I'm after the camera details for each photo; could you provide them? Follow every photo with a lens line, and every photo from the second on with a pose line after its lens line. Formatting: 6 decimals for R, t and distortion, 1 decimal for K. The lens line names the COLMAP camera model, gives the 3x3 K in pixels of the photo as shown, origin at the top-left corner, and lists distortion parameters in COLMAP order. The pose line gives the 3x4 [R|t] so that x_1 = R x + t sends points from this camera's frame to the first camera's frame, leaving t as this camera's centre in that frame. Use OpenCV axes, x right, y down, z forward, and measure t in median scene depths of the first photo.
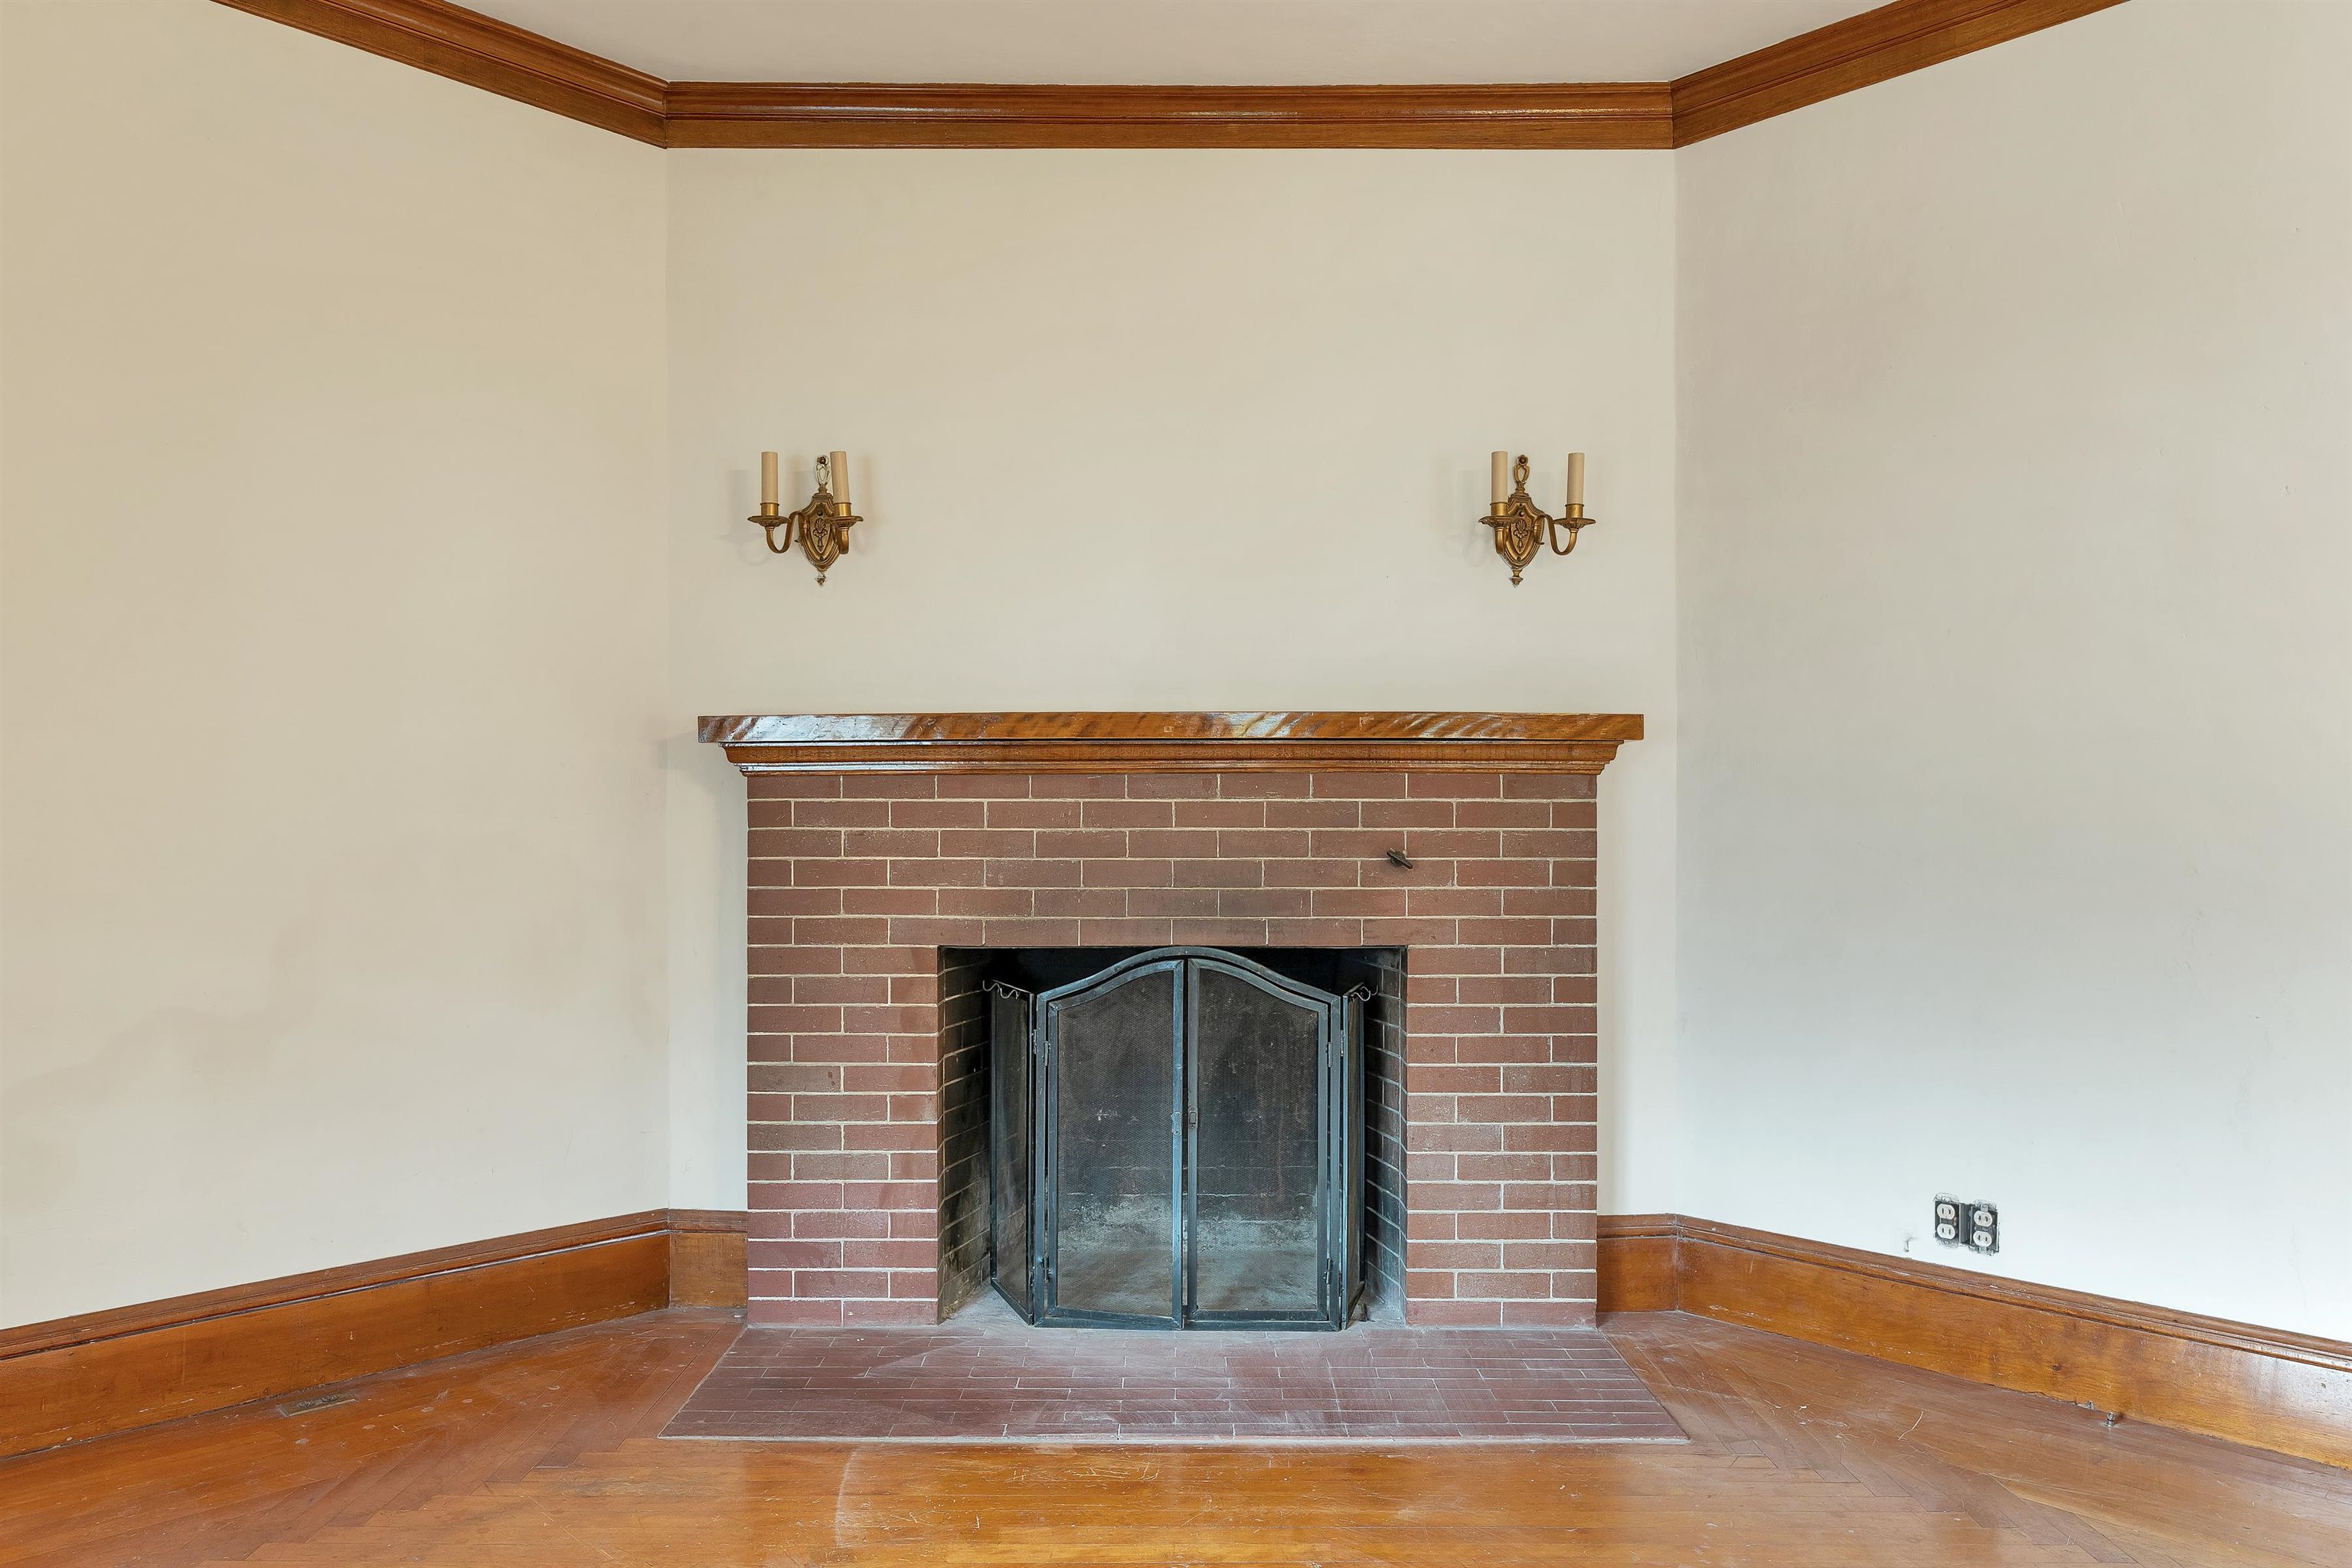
lens RADIAL K [[1606.8, 0, 1176.0], [0, 1606.8, 784.0], [0, 0, 1]] dist [-0.004753, -0.000789]
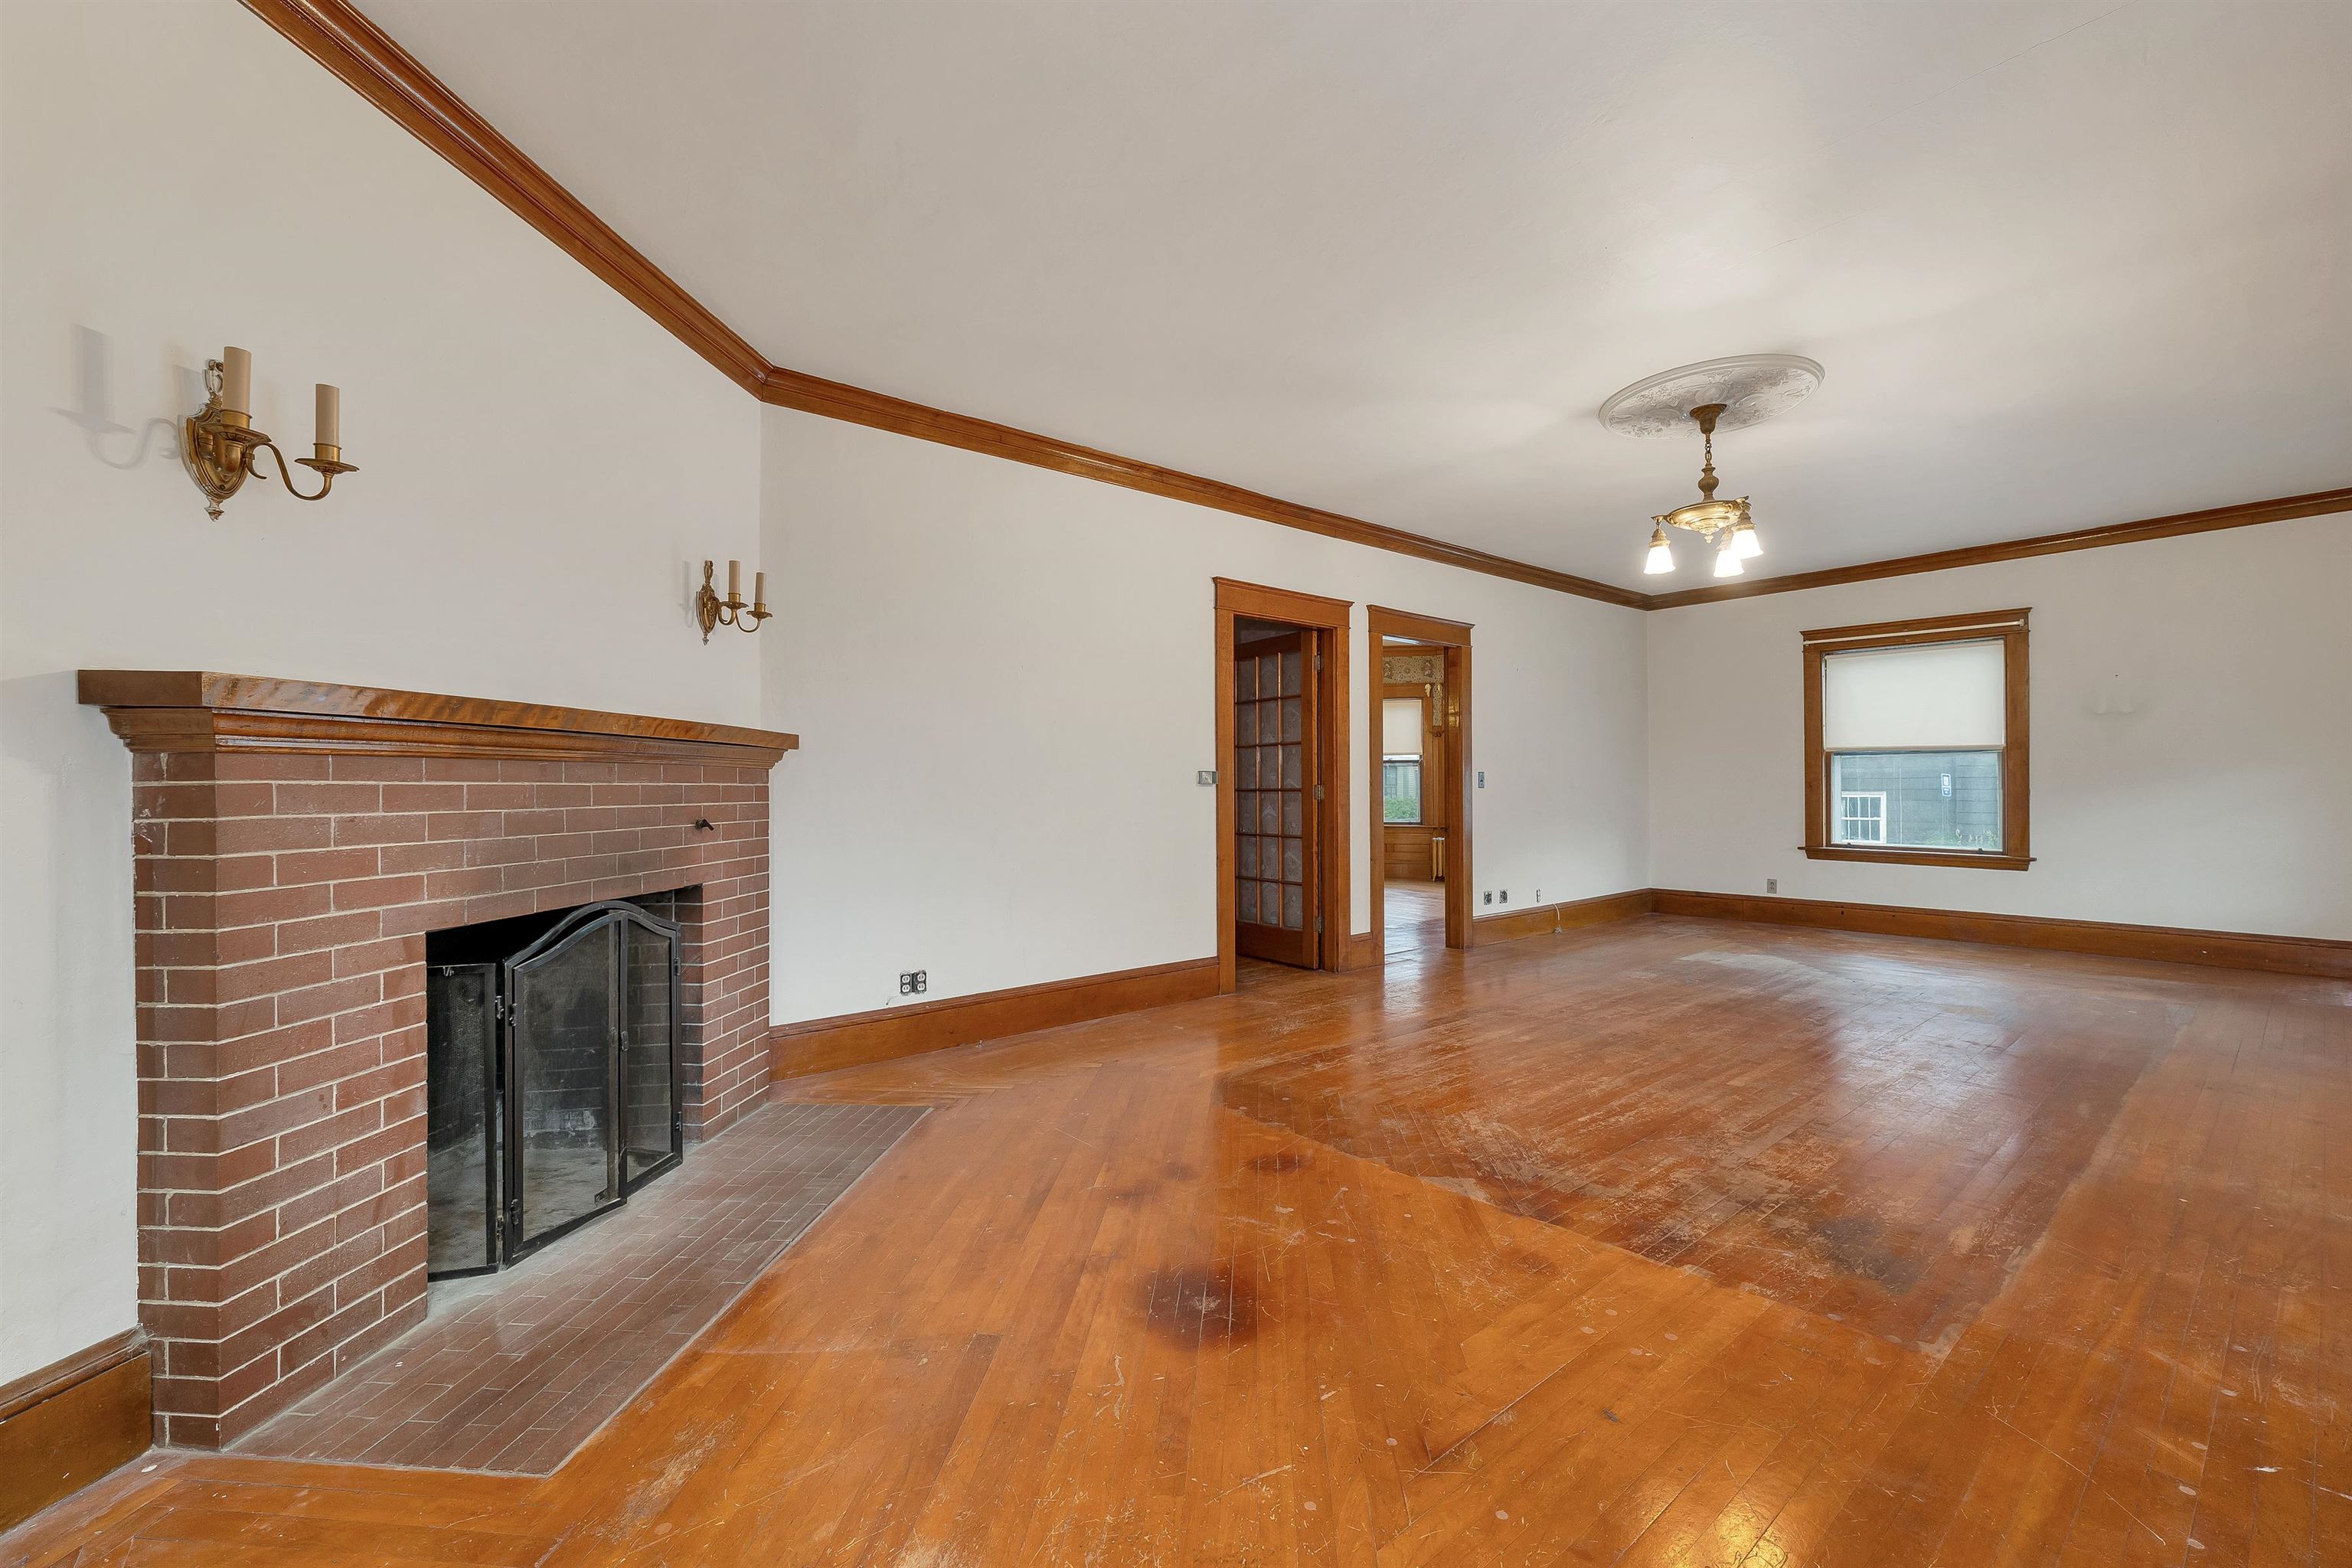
lens RADIAL K [[962.1, 0, 1176.0], [0, 962.1, 784.0], [0, 0, 1]] dist [-0.000560, -0.000024]
pose [[0.090926, 0.002563, 0.995854, -0.691033], [-0.004642, 0.999987, -0.002150, 0.009732], [-0.995847, -0.004428, 0.090936, 0.491369]]
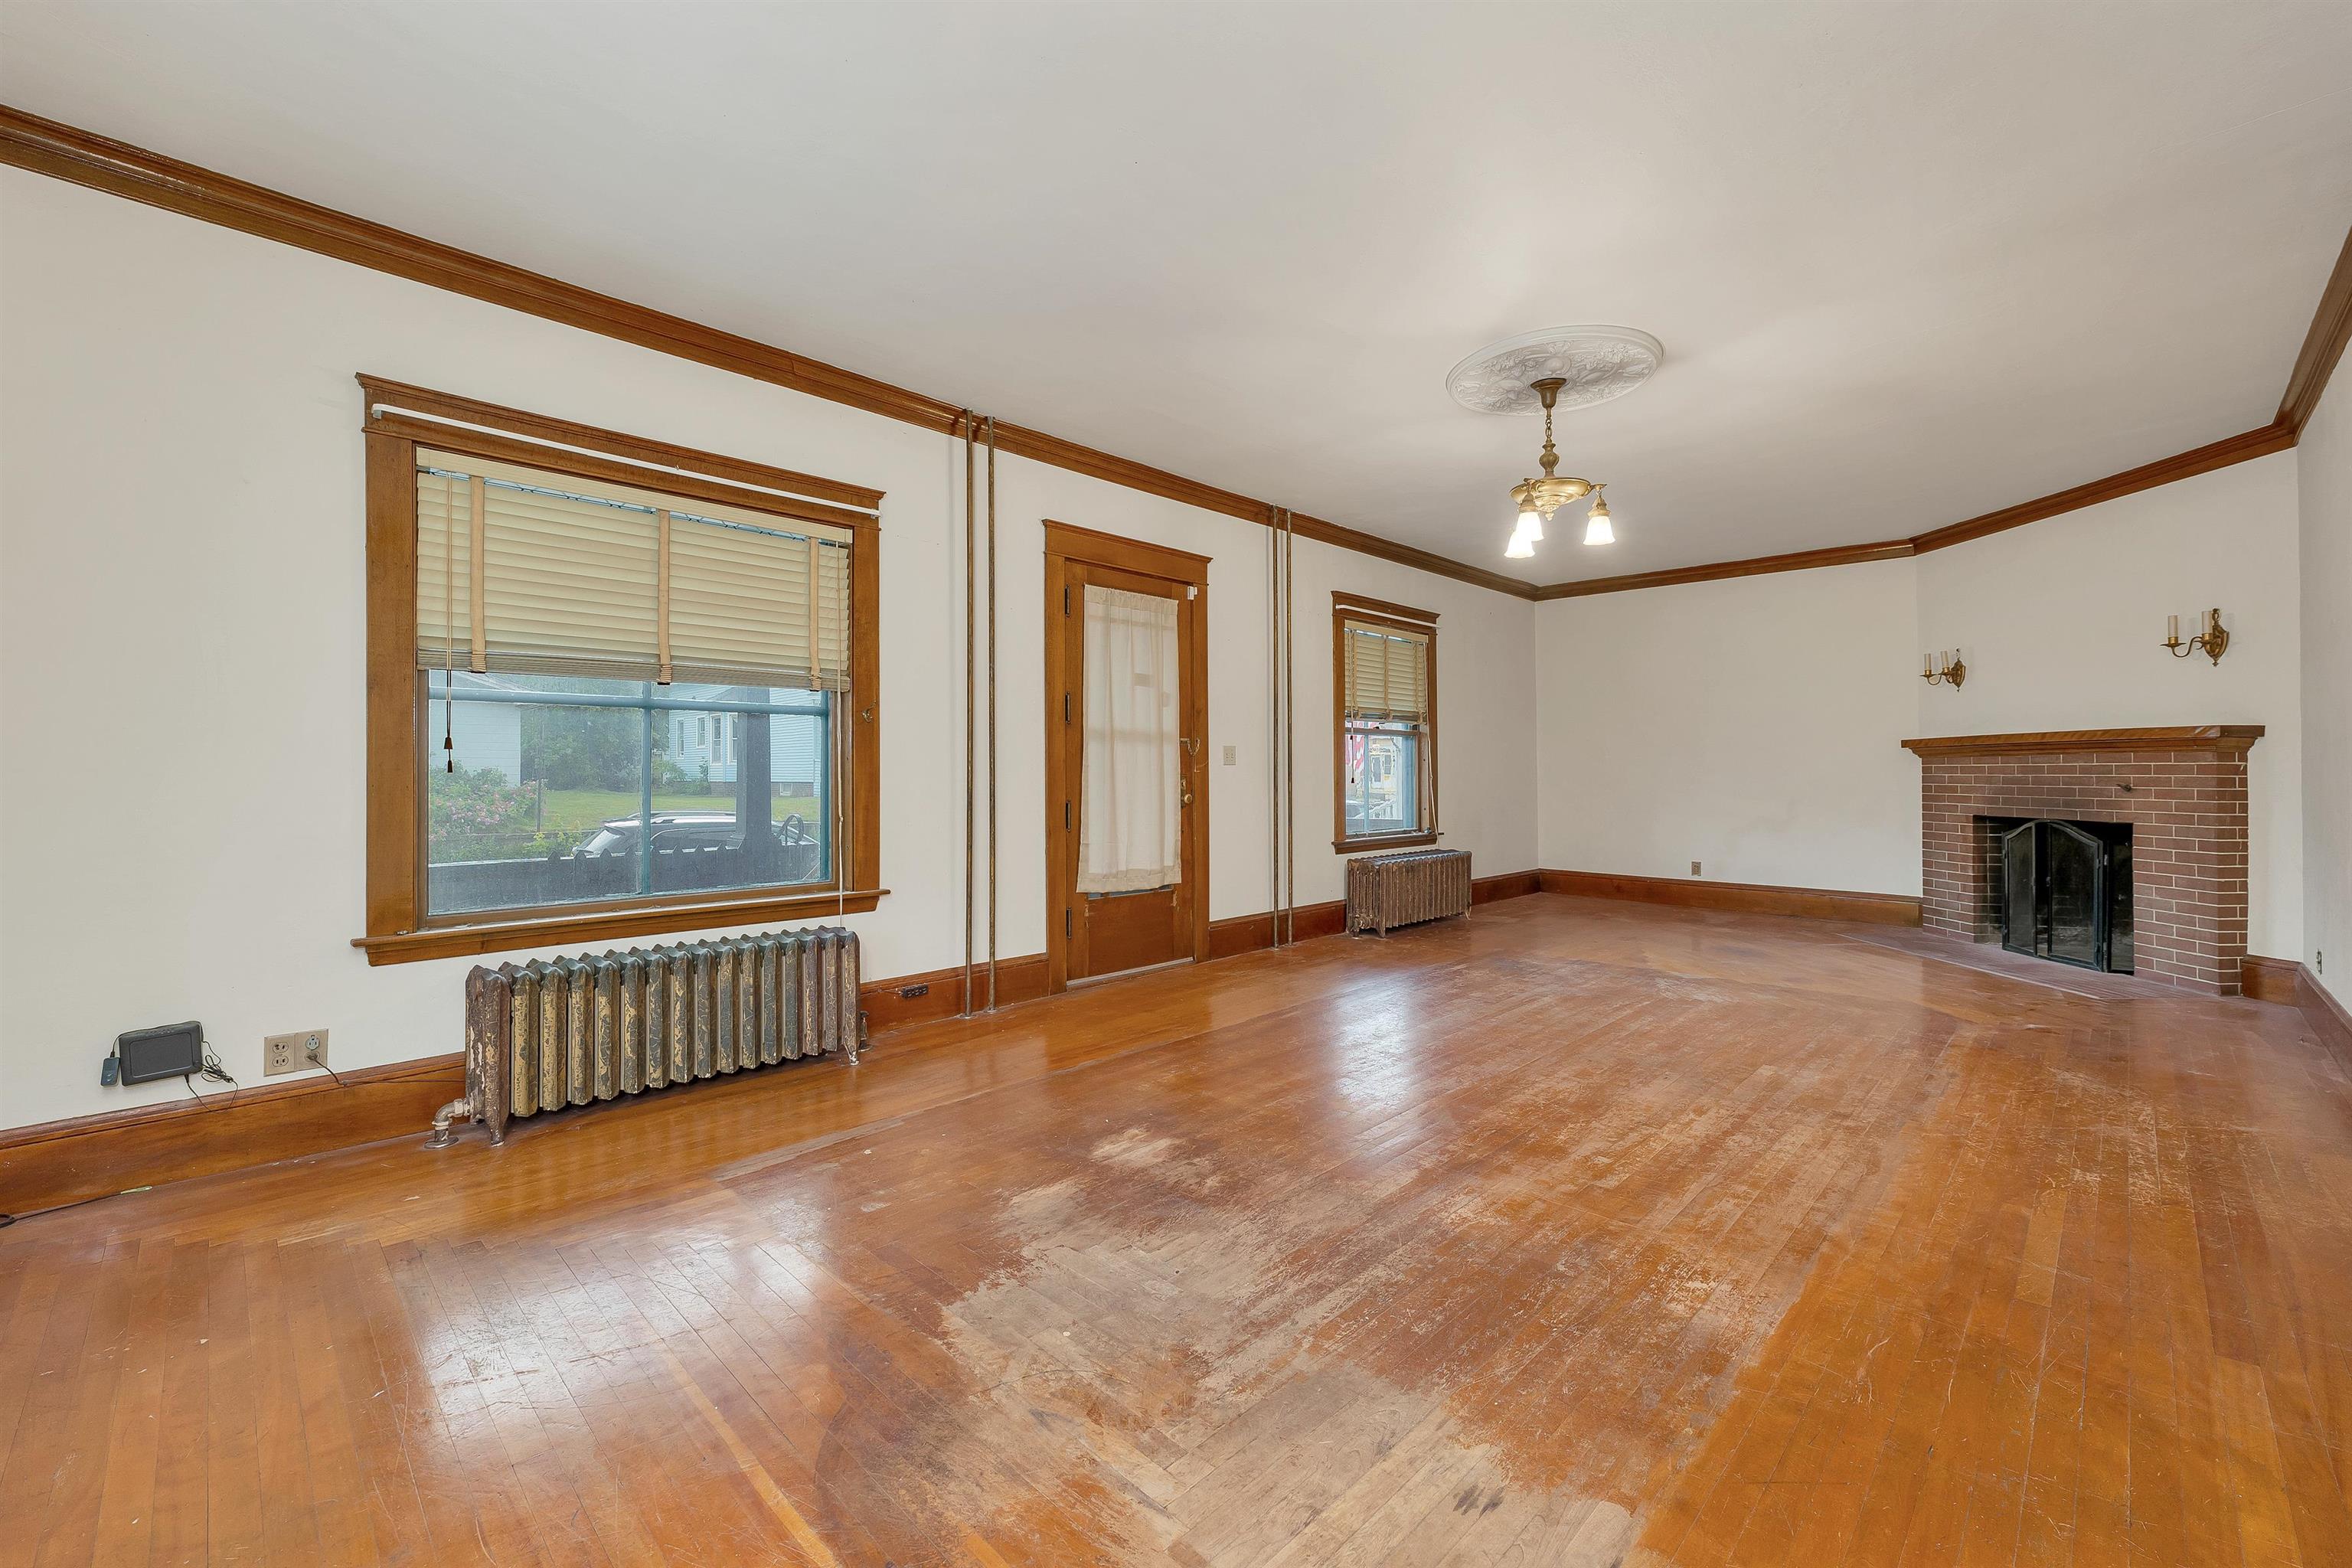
lens RADIAL K [[971.4, 0, 1156.3], [0, 971.4, 767.3], [0, 0, 1]] dist [-0.001529, -0.000110]
pose [[-0.001299, -0.004781, -0.999988, 1.629977], [0.011983, 0.999917, -0.004796, 0.004809], [0.999927, -0.011989, -0.001242, -0.491445]]
